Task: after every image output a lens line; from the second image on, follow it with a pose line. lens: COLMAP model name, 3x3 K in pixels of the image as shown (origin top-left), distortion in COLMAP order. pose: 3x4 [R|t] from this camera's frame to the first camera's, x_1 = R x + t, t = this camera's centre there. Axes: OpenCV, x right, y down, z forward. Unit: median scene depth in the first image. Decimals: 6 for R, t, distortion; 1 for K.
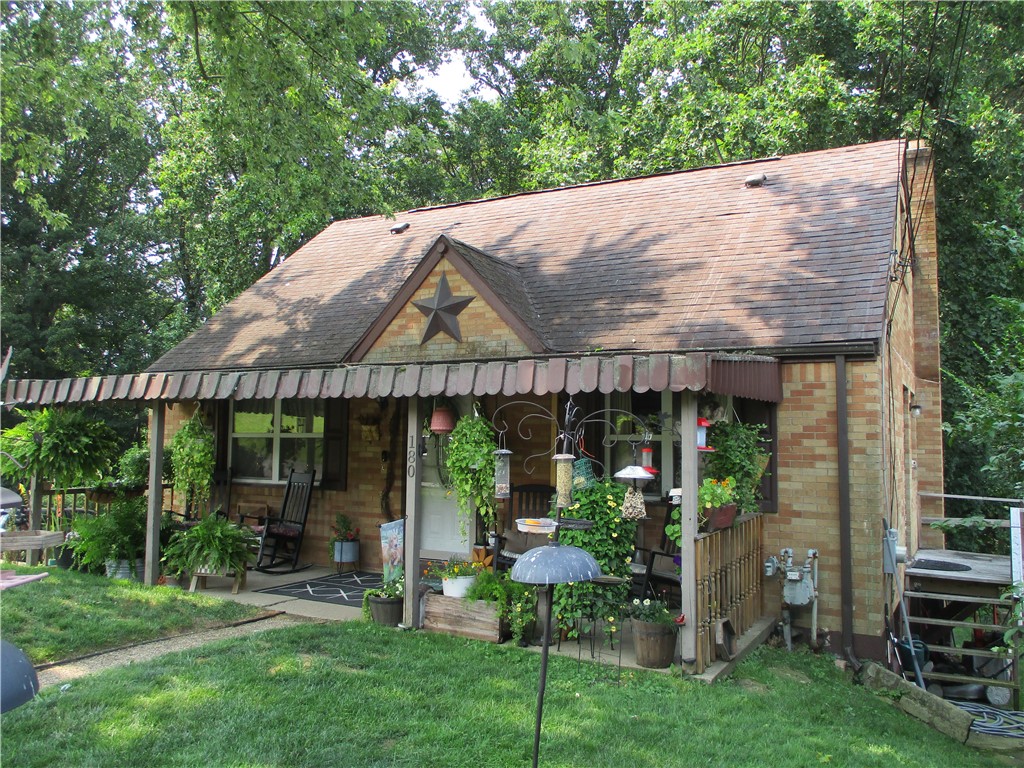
lens RADIAL K [[839.8, 0, 516.8], [0, 839.8, 383.2], [0, 0, 1]] dist [-0.026632, -0.000992]
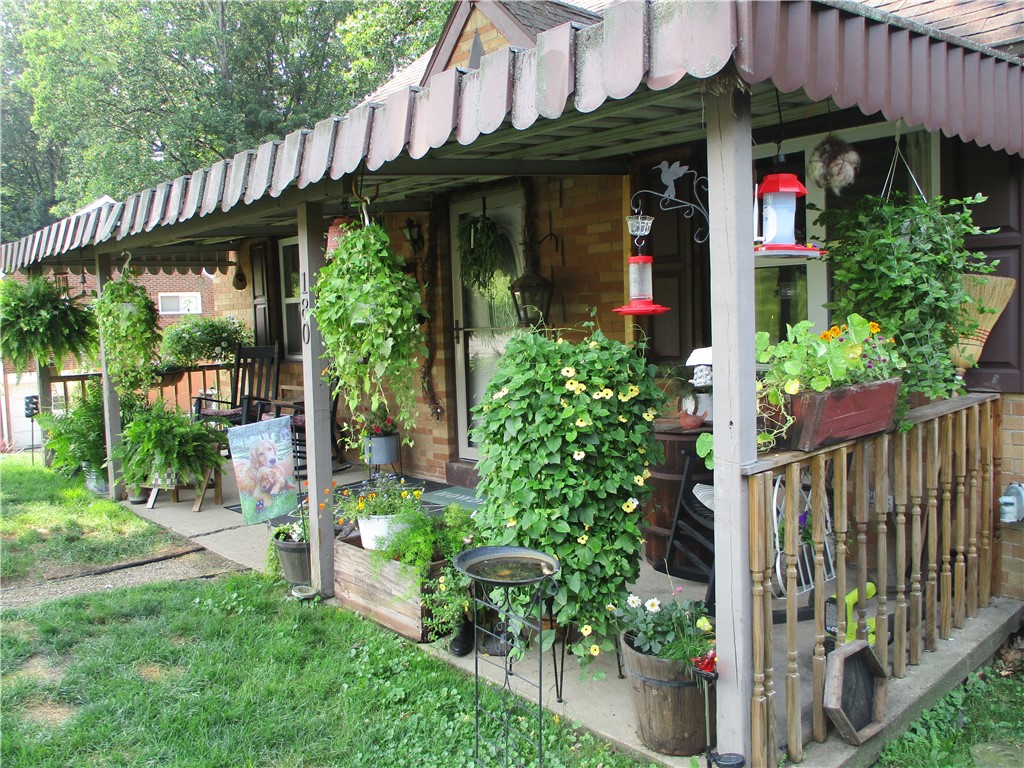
lens RADIAL K [[839.8, 0, 516.7], [0, 839.8, 373.9], [0, 0, 1]] dist [-0.026632, -0.000992]
pose [[0.946295, -0.021942, -0.322560, 0.148530], [0.067192, 0.989257, 0.129827, 0.049638], [0.316246, -0.144528, 0.937603, 0.369570]]
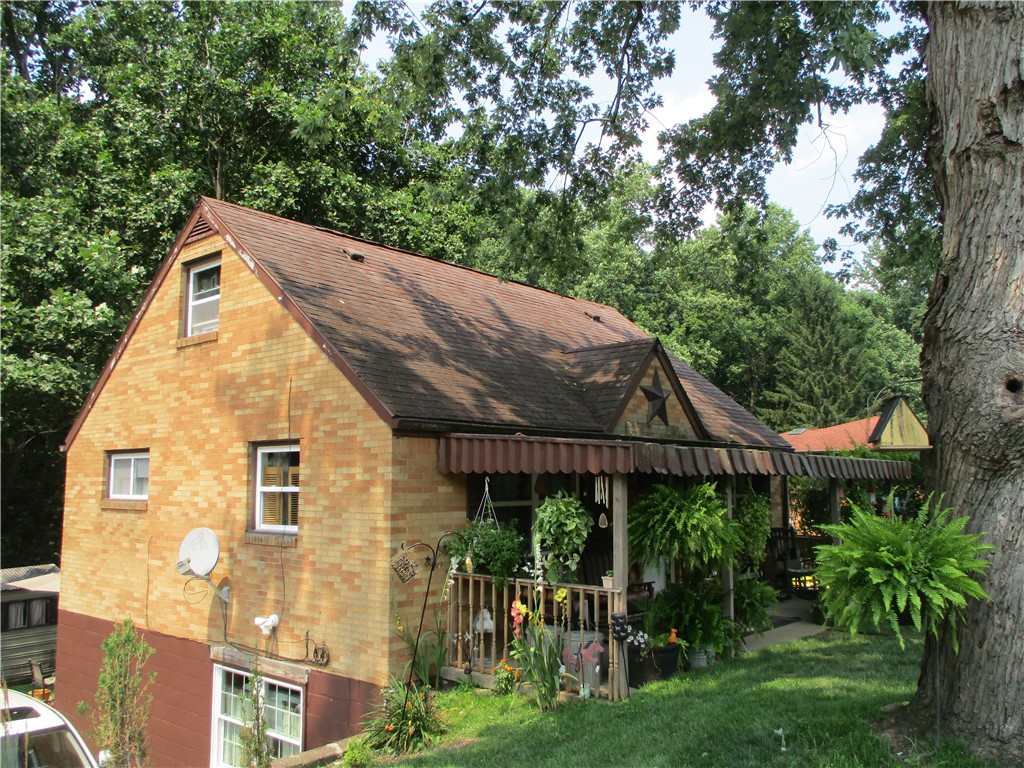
lens RADIAL K [[839.8, 0, 511.7], [0, 839.8, 371.8], [0, 0, 1]] dist [-0.026632, -0.000992]
pose [[0.208151, 0.113614, 0.971476, -1.372493], [-0.070774, 0.992377, -0.100894, 0.016315], [-0.975533, -0.047754, 0.214605, 0.957923]]
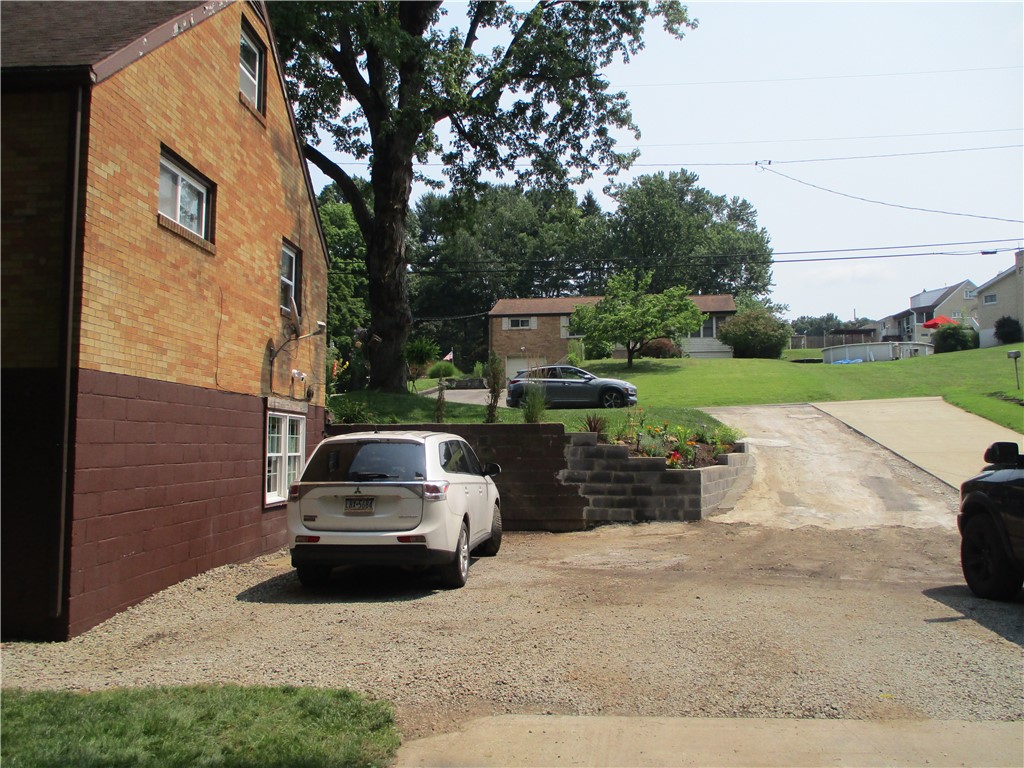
lens RADIAL K [[839.8, 0, 511.0], [0, 839.8, 382.7], [0, 0, 1]] dist [-0.026632, -0.000992]
pose [[-0.903013, -0.042126, -0.427542, -0.193512], [0.024161, 0.988626, -0.148441, 0.446524], [0.428933, -0.144374, -0.891725, 2.766808]]
